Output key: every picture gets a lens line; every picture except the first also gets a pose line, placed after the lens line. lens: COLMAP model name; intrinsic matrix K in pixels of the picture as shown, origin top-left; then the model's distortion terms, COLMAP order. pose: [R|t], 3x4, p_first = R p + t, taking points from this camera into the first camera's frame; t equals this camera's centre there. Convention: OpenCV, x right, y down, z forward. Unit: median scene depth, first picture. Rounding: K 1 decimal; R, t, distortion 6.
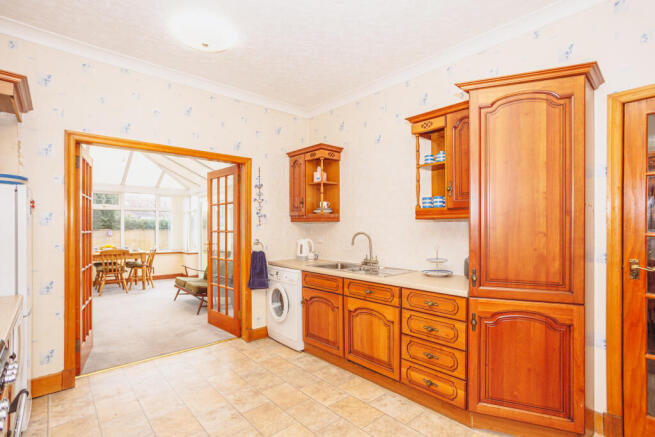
lens RADIAL K [[324.1, 0, 324.1], [0, 324.1, 222.7], [0, 0, 1]] dist [-0.029997, 0.006350]
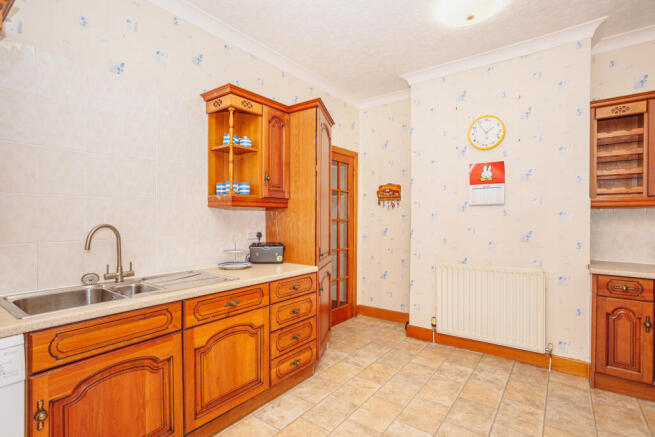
lens RADIAL K [[324.1, 0, 321.5], [0, 324.1, 221.0], [0, 0, 1]] dist [-0.029997, 0.006350]
pose [[-0.197865, -0.002018, 0.980227, -0.654777], [-0.003728, 0.999992, 0.001307, 0.028987], [-0.980222, -0.003395, -0.197871, 1.017870]]
